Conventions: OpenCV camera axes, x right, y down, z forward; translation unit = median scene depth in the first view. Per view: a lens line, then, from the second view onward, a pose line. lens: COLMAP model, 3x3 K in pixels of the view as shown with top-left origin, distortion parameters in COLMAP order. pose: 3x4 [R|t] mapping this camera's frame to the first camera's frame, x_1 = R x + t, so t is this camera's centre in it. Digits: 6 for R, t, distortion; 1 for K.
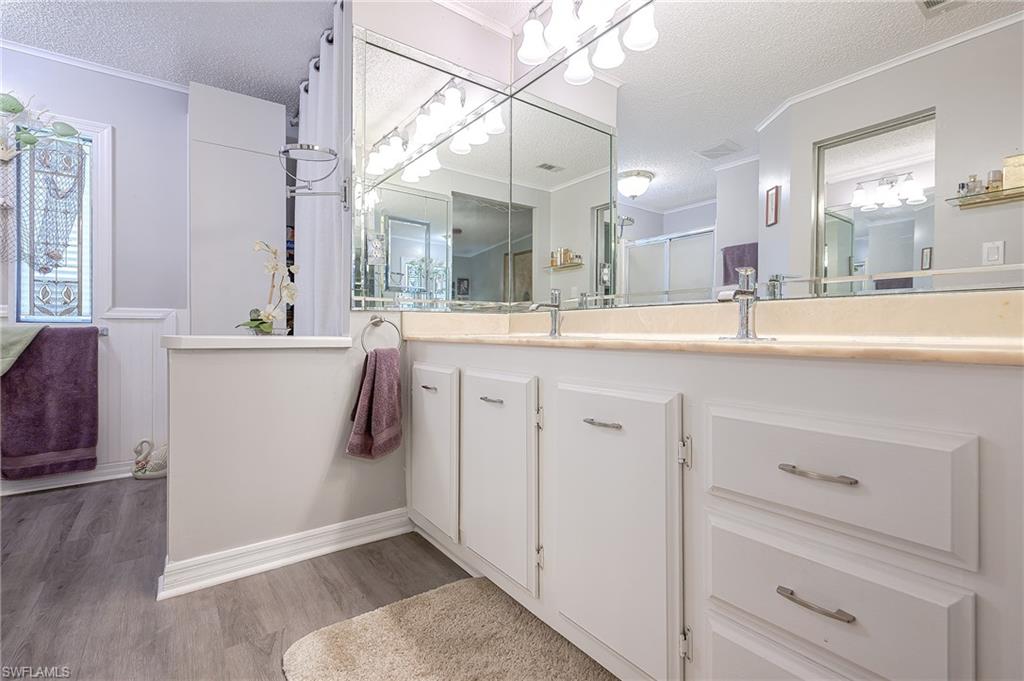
lens RADIAL K [[464.8, 0, 513.5], [0, 464.8, 336.0], [0, 0, 1]] dist [-0.000106, 0.000380]
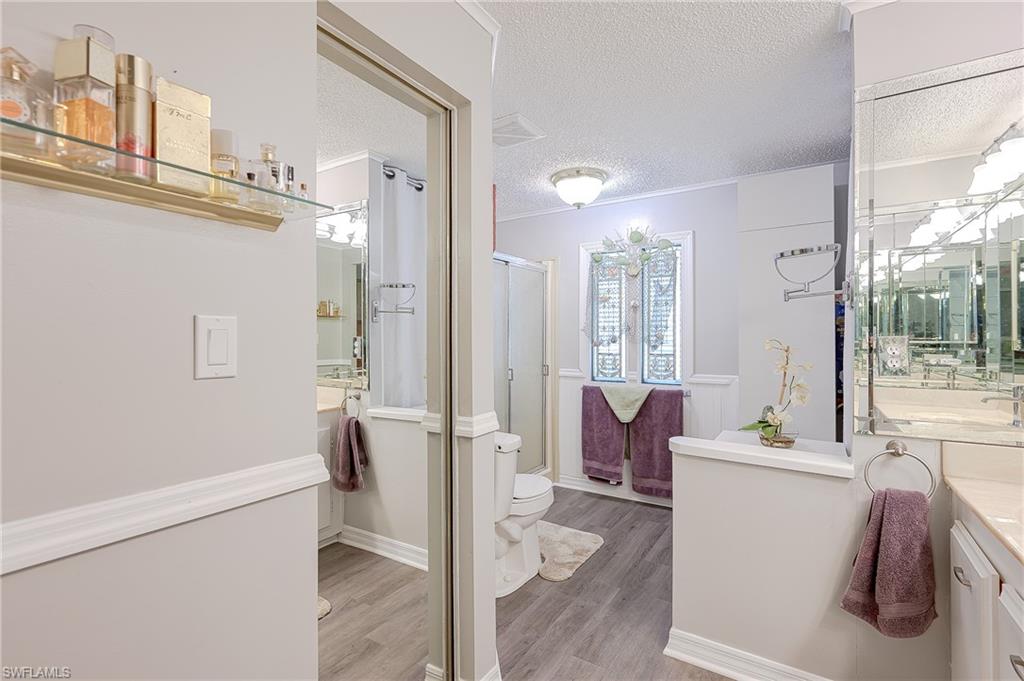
lens RADIAL K [[464.8, 0, 497.0], [0, 464.8, 337.9], [0, 0, 1]] dist [-0.000106, 0.000380]
pose [[0.333851, -0.011266, -0.942559, 0.154476], [-0.005173, 0.999892, -0.013784, -0.146888], [0.942612, 0.009478, 0.333757, 0.083242]]
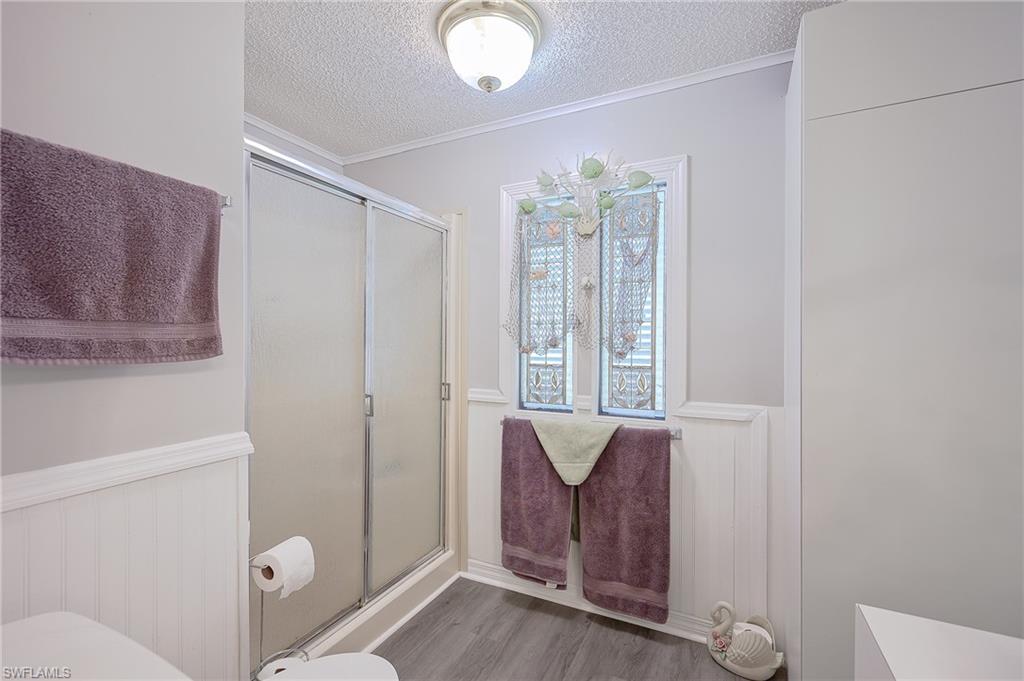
lens RADIAL K [[464.8, 0, 506.7], [0, 464.8, 343.6], [0, 0, 1]] dist [-0.000106, 0.000380]
pose [[0.465064, -0.003454, -0.885271, -0.365285], [-0.008163, 0.999933, -0.008189, -0.152860], [0.885240, 0.011035, 0.465004, 0.430467]]
